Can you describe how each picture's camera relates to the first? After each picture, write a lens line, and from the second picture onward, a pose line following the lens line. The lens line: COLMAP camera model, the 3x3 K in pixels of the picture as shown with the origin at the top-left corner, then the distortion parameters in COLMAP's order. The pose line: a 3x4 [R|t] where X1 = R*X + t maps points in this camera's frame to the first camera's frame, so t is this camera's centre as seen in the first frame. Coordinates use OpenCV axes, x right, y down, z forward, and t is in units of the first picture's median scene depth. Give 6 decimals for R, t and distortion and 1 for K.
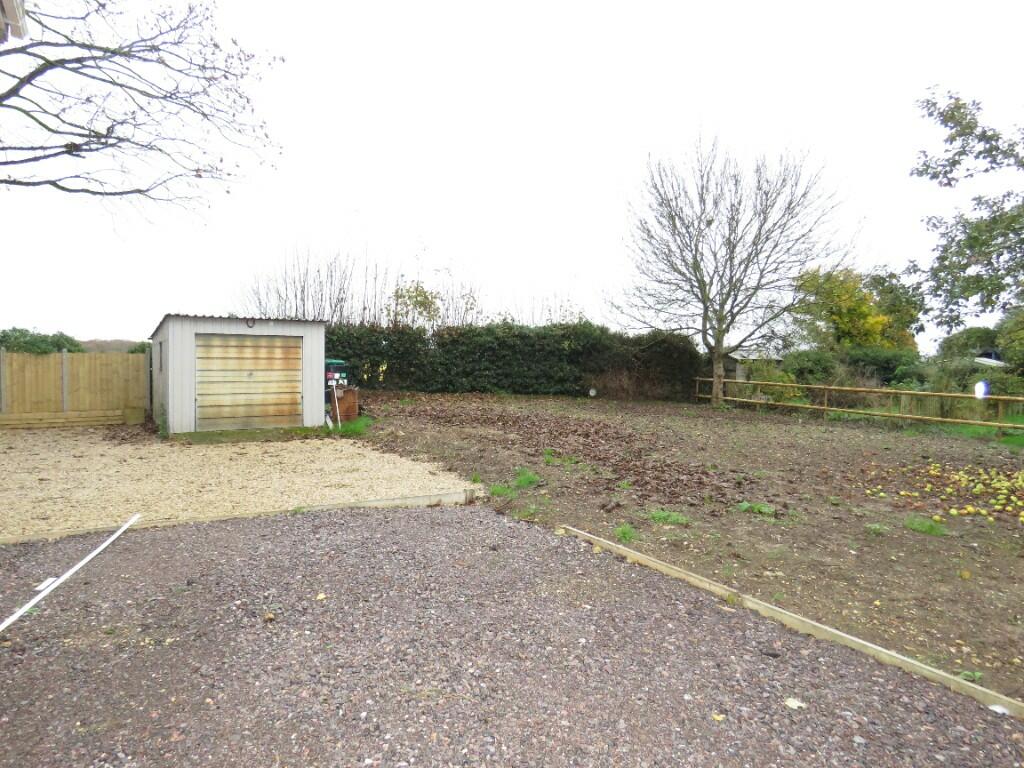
lens RADIAL K [[672.7, 0, 512.0], [0, 672.7, 384.0], [0, 0, 1]] dist [0.010395, 0.000353]
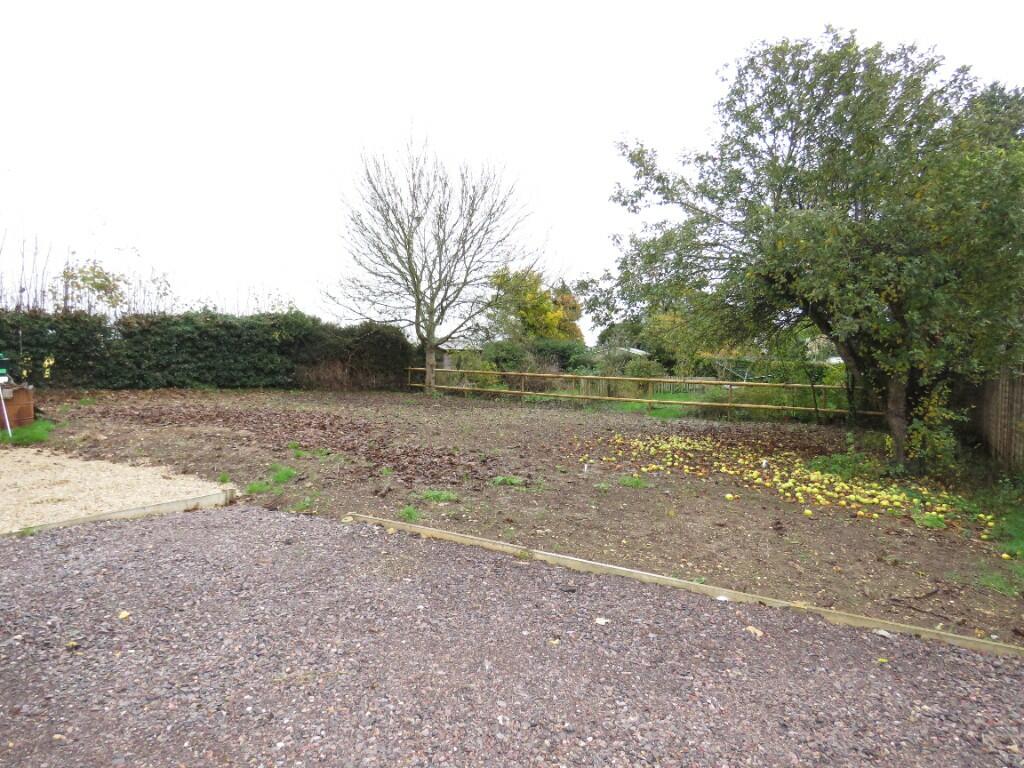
lens RADIAL K [[672.7, 0, 512.0], [0, 672.7, 384.0], [0, 0, 1]] dist [0.010395, 0.000353]
pose [[0.897401, -0.026855, 0.440398, -0.106662], [0.020411, 0.999604, 0.019363, -0.001852], [-0.440743, -0.008388, 0.897594, -0.025547]]
